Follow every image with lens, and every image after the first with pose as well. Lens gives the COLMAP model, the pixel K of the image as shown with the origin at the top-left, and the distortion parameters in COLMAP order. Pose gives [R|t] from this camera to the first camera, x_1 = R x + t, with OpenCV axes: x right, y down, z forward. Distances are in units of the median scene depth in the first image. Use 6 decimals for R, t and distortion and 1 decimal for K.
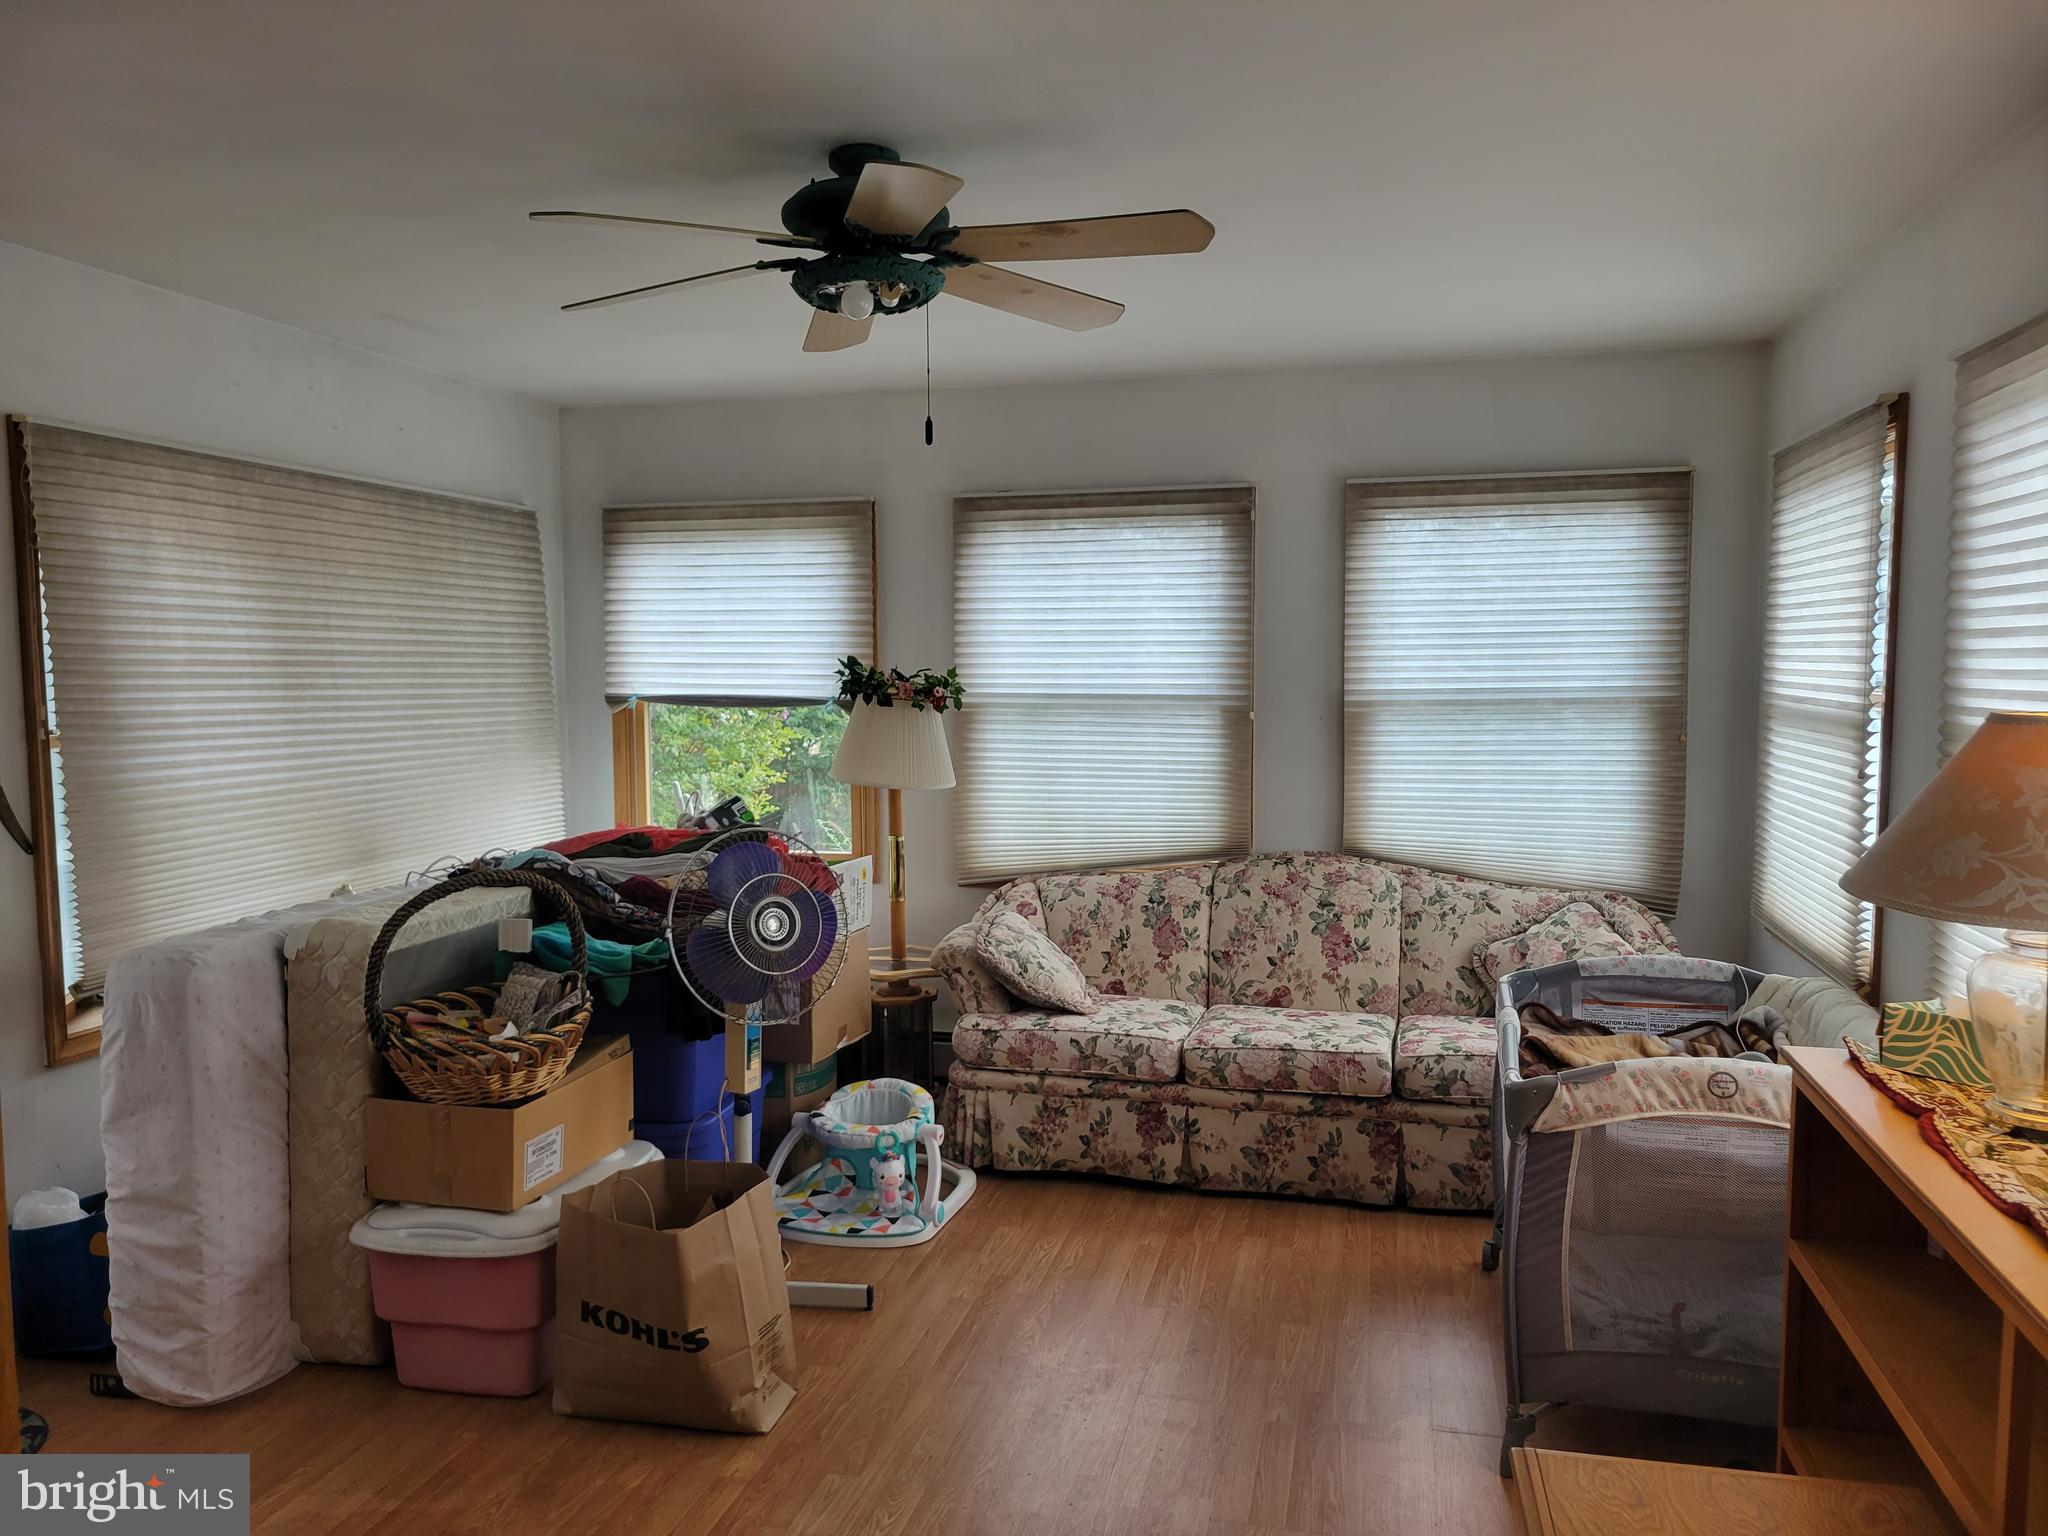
lens RADIAL K [[1549.0, 0, 983.7], [0, 1549.0, 776.9], [0, 0, 1]] dist [0.005060, -0.002051]
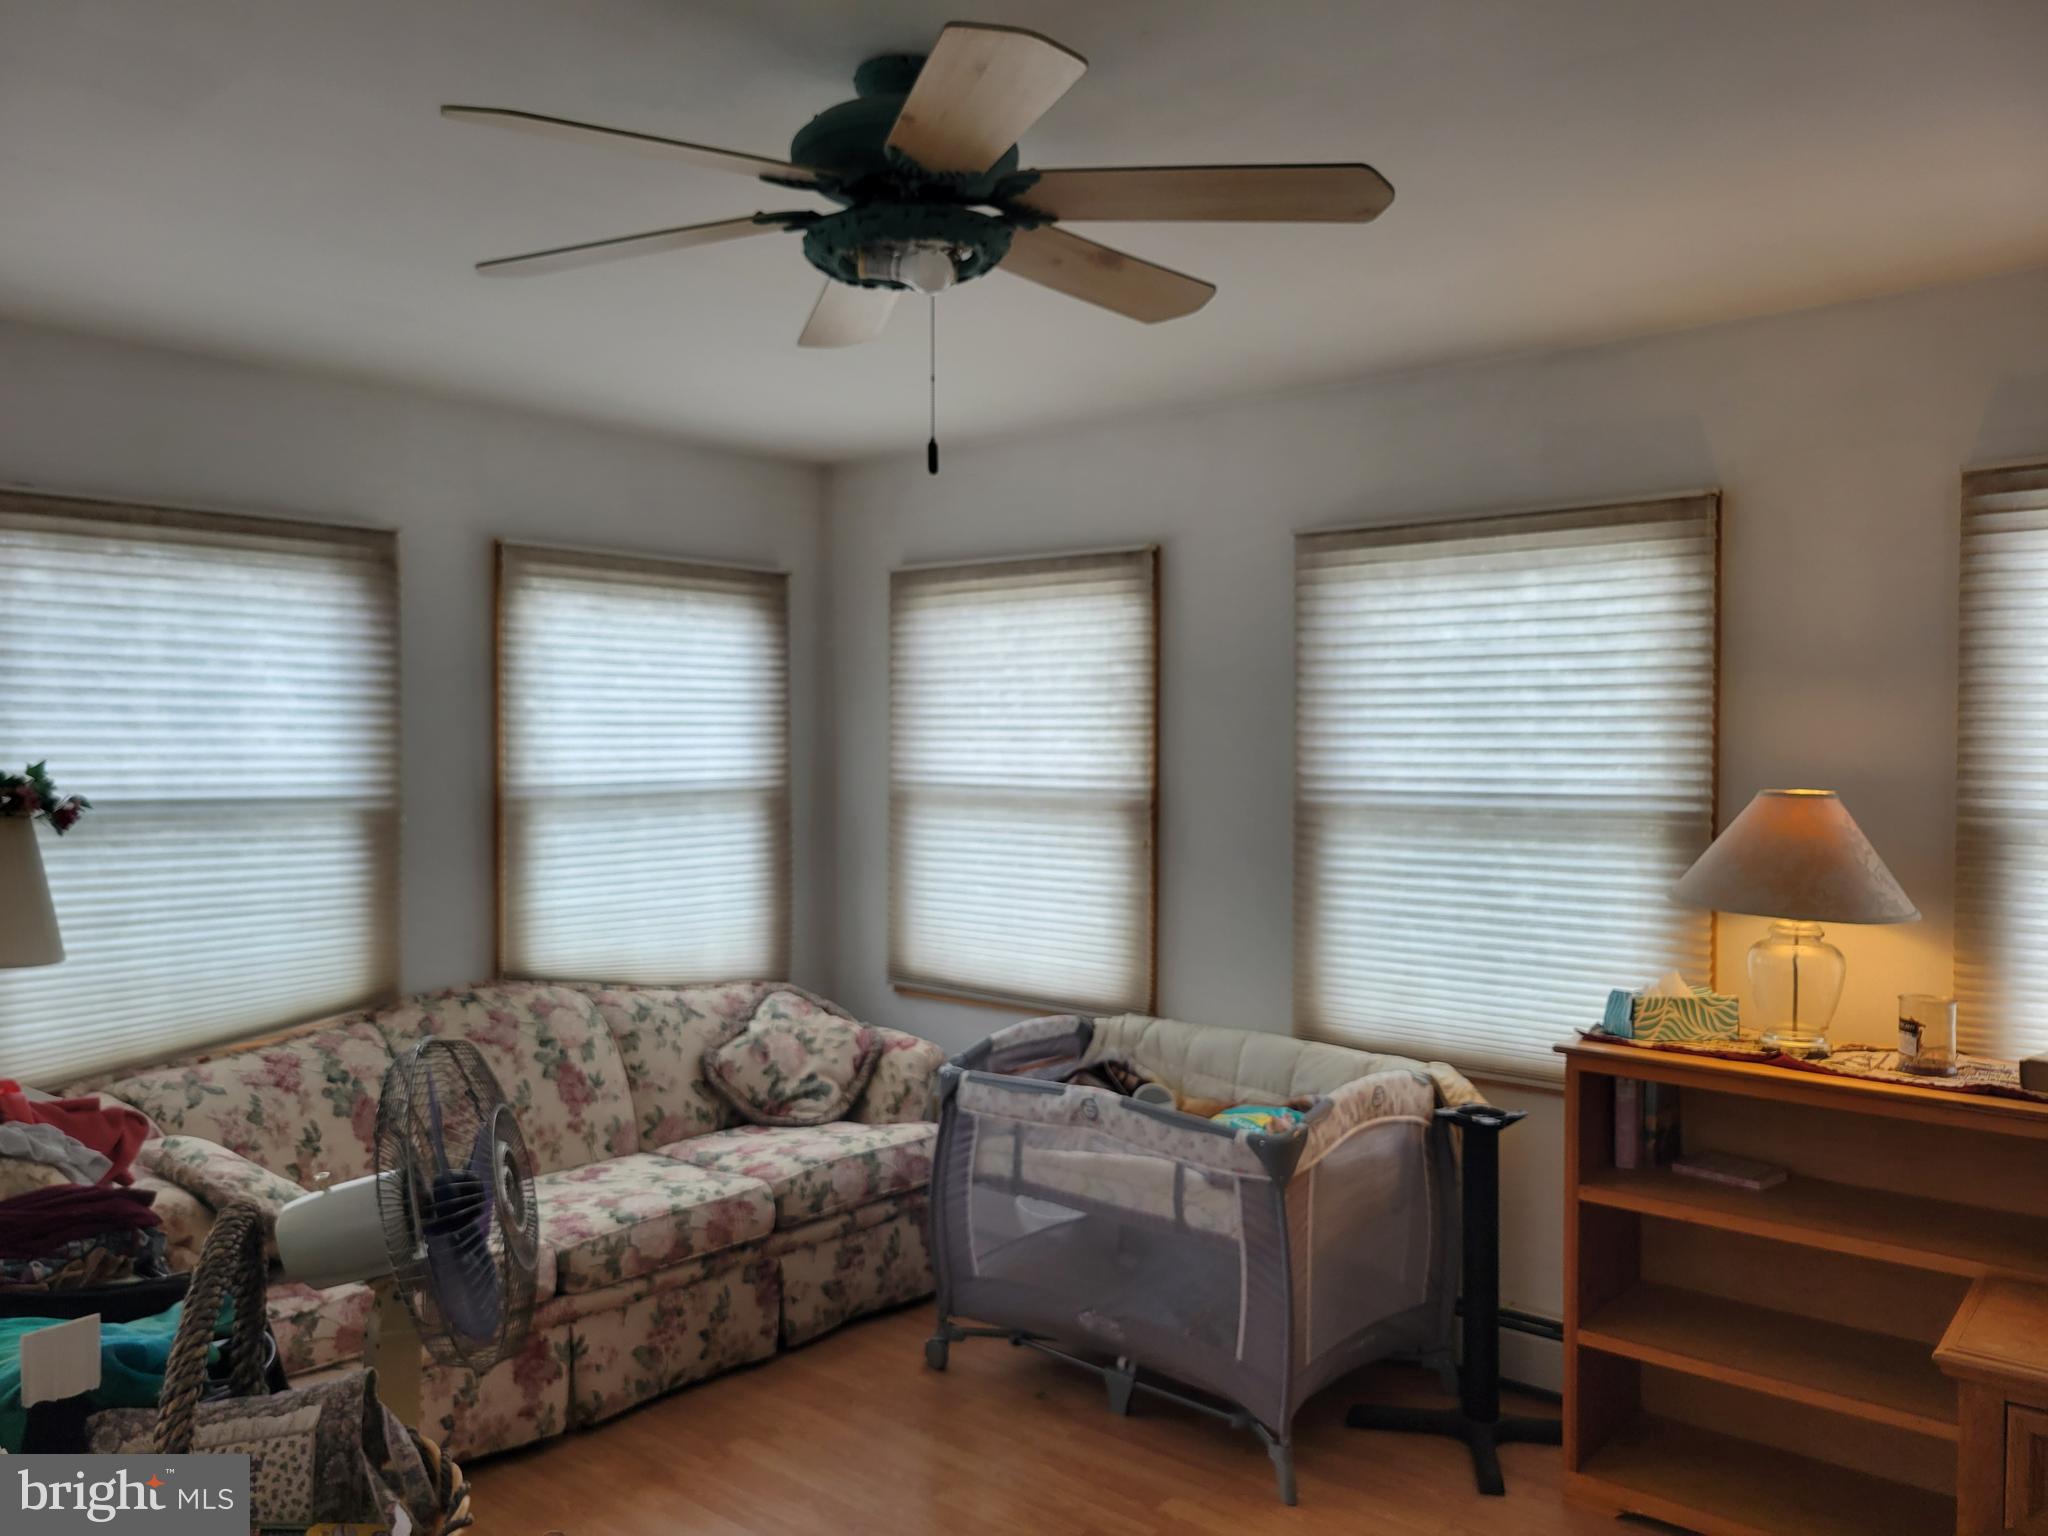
lens RADIAL K [[1549.0, 0, 983.7], [0, 1549.0, 776.9], [0, 0, 1]] dist [0.005060, -0.002051]
pose [[0.434602, -0.013338, 0.900524, -0.458974], [0.067654, 0.997549, -0.017875, -0.031320], [-0.898078, 0.068693, 0.434439, 0.444615]]
